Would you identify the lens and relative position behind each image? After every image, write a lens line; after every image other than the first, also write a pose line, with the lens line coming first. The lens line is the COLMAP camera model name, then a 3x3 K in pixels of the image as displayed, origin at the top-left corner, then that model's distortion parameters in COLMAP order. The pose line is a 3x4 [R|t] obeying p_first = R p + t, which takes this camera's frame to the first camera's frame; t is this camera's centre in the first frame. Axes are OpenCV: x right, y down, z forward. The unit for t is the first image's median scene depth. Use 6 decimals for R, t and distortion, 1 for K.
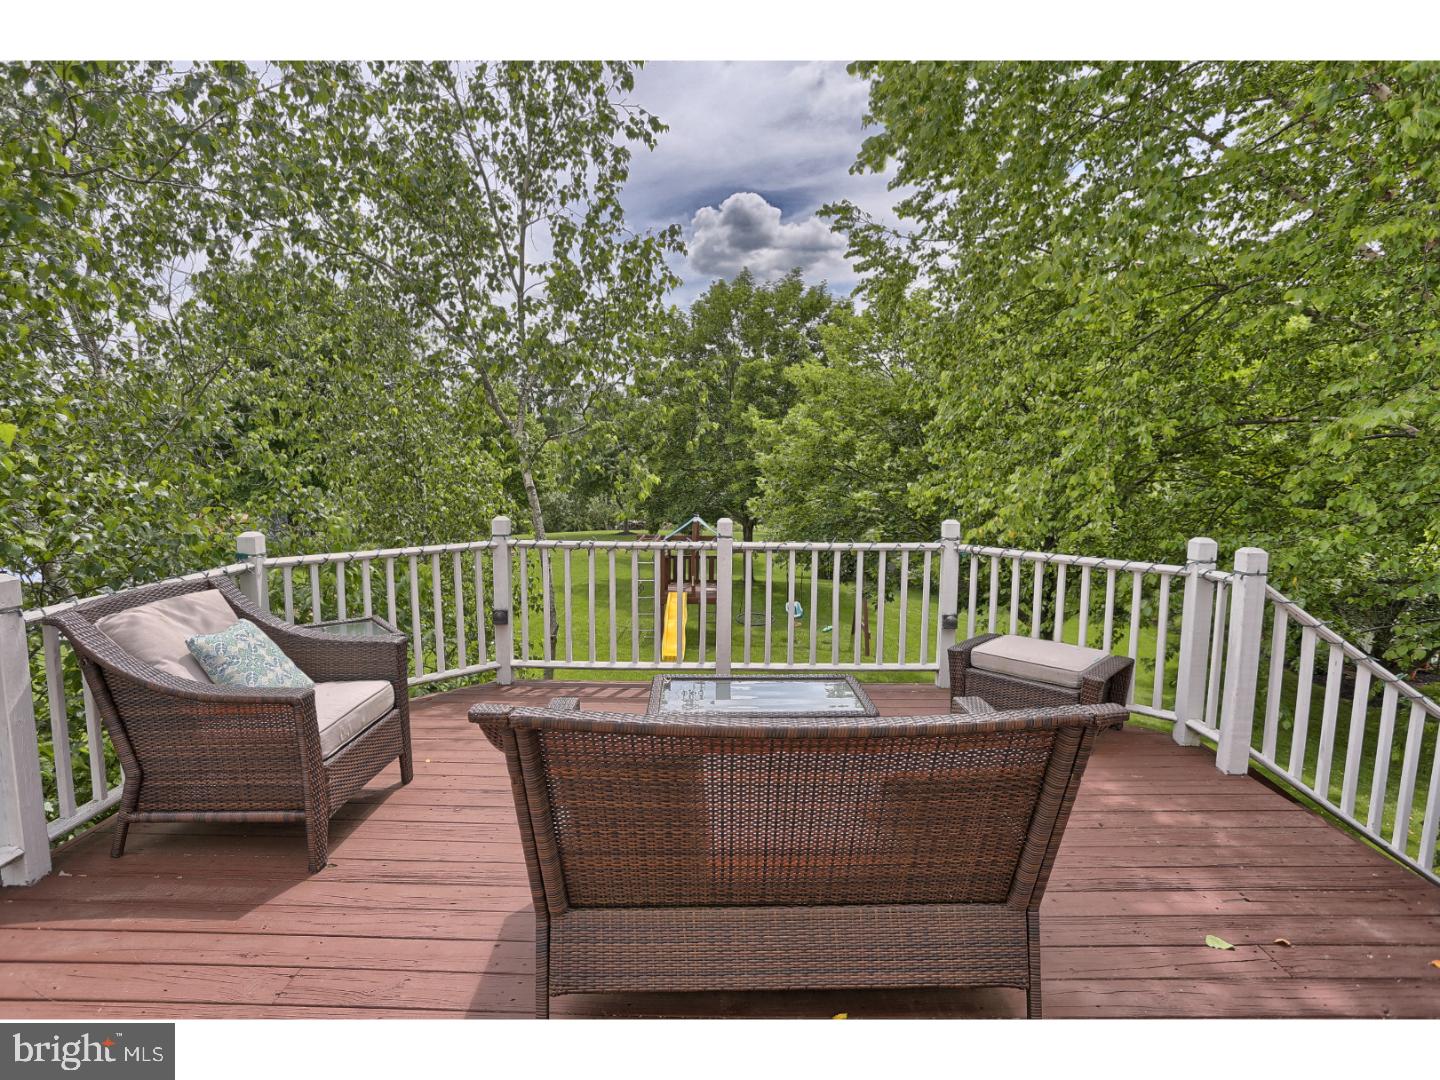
lens RADIAL K [[746.9, 0, 720.0], [0, 746.9, 540.0], [0, 0, 1]] dist [-0.002279, -0.000781]
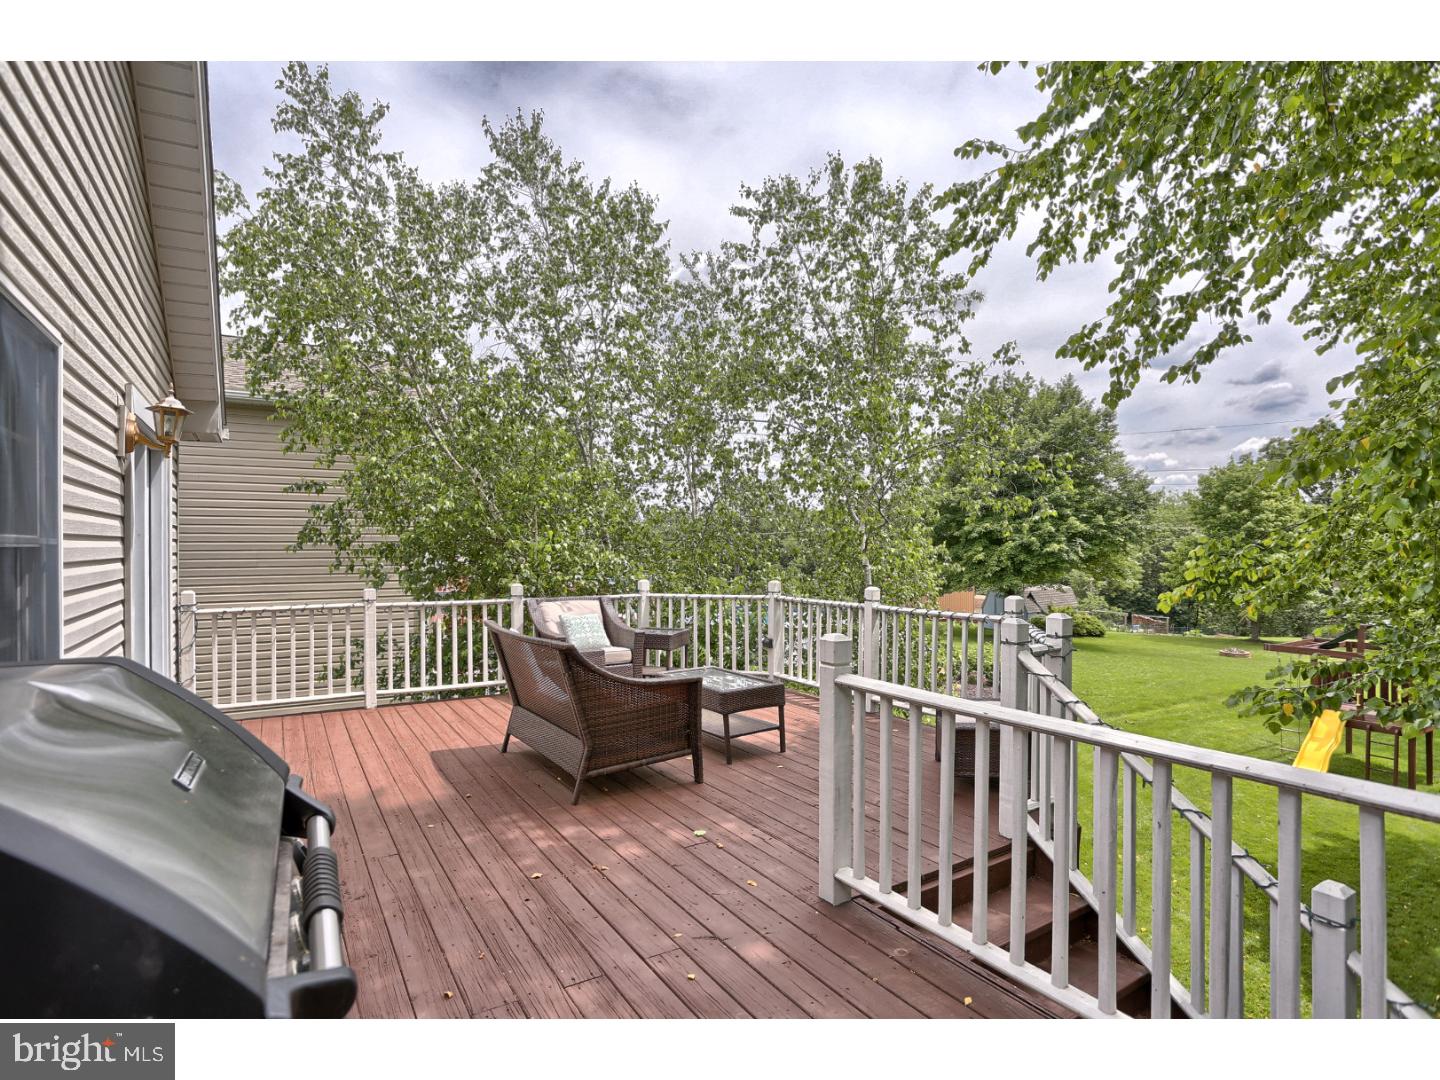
lens RADIAL K [[746.9, 0, 720.0], [0, 746.9, 540.0], [0, 0, 1]] dist [-0.002279, -0.000781]
pose [[0.536368, -0.015145, -0.843848, 0.245981], [-0.086094, 0.993641, -0.072557, 0.002542], [0.839582, 0.111567, 0.531653, 0.012442]]
